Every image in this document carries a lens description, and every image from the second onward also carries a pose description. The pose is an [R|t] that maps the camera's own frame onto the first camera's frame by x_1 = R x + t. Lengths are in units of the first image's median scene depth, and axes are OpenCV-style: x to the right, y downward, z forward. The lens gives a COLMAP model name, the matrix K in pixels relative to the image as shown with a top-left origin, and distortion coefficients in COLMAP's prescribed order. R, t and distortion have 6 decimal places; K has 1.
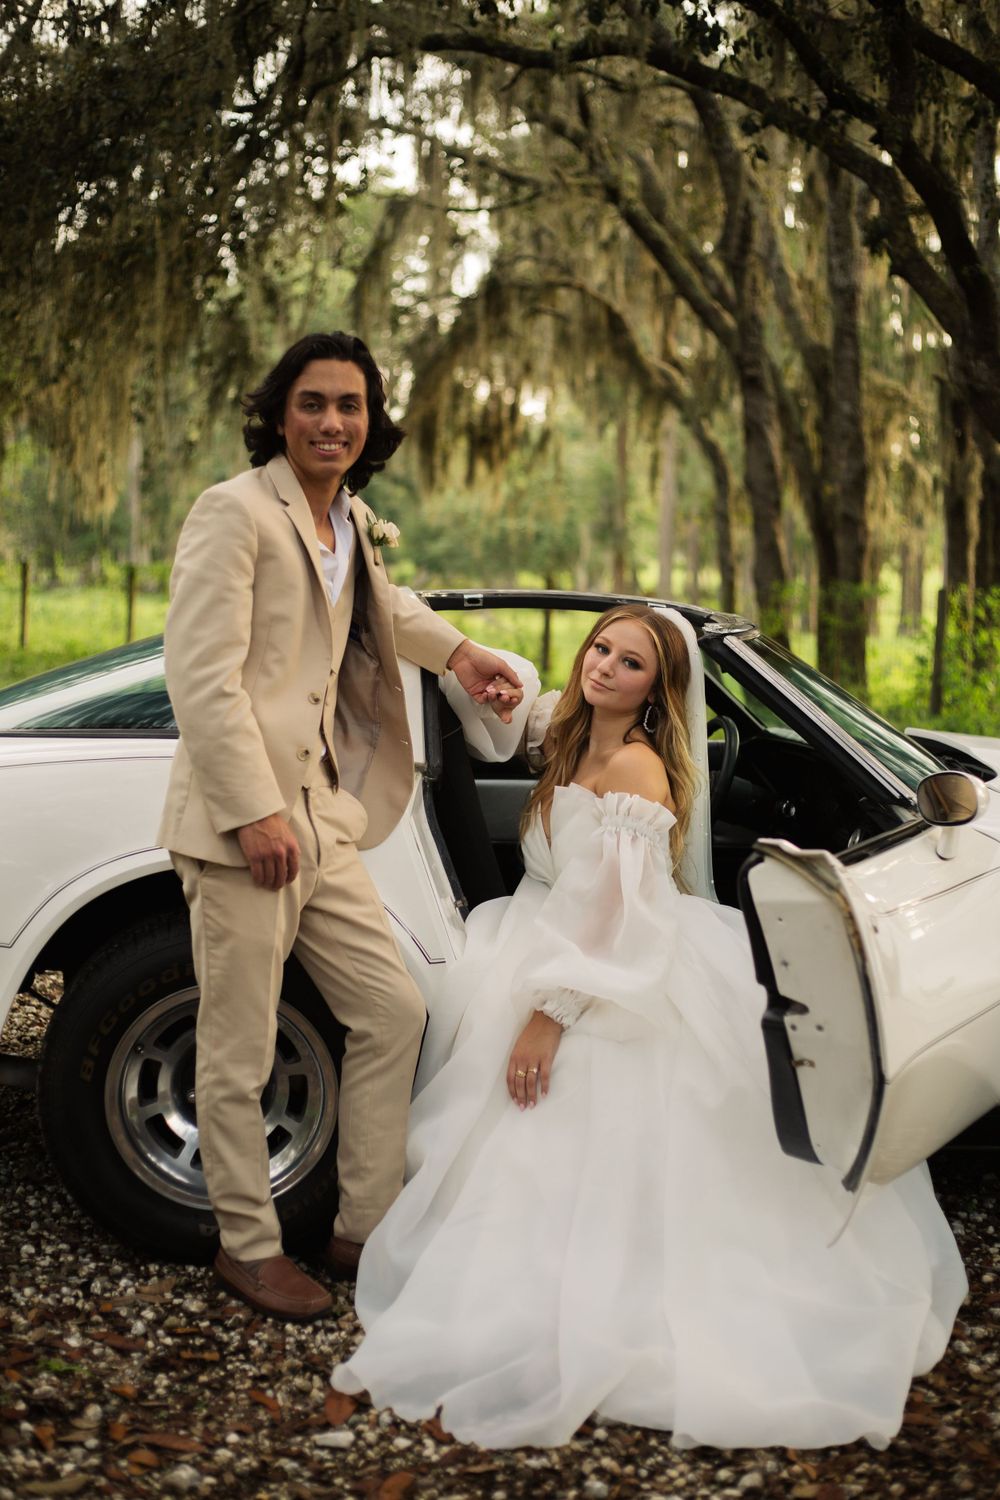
lens RADIAL K [[2148.4, 0, 498.9], [0, 2148.4, 748.9], [0, 0, 1]] dist [-0.141816, 0.000000]
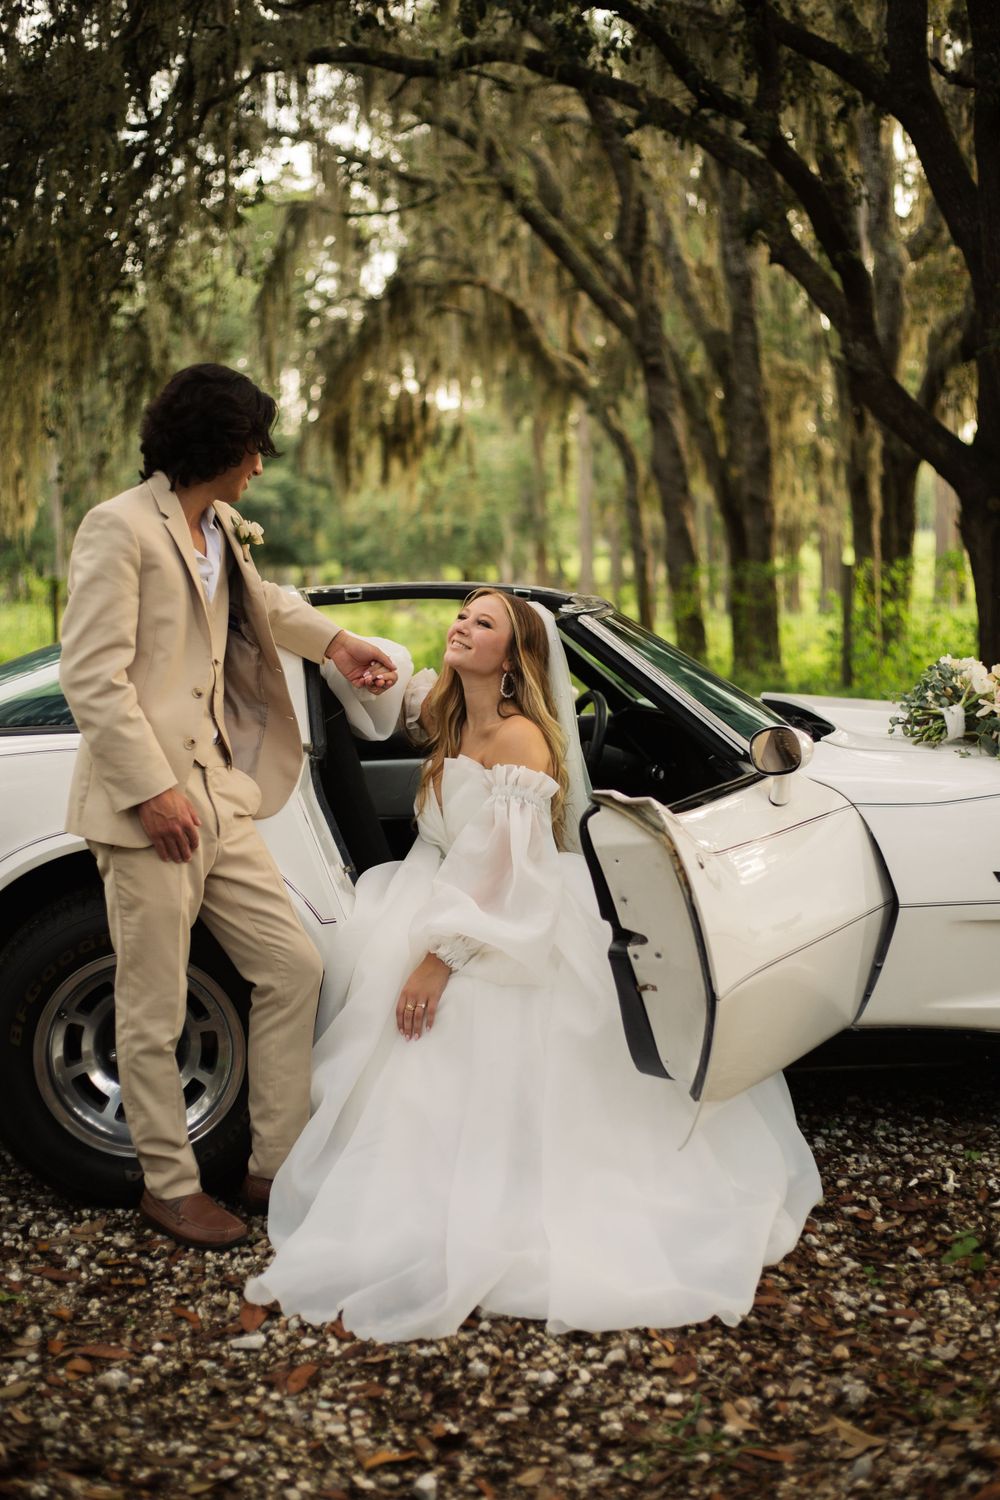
lens RADIAL K [[2148.4, 0, 510.1], [0, 2148.4, 753.5], [0, 0, 1]] dist [-0.141816, 0.000000]
pose [[0.998156, -0.049674, 0.034889, 0.027943], [0.049507, 0.998758, 0.005612, 0.010106], [-0.035124, -0.003875, 0.999375, -0.099100]]
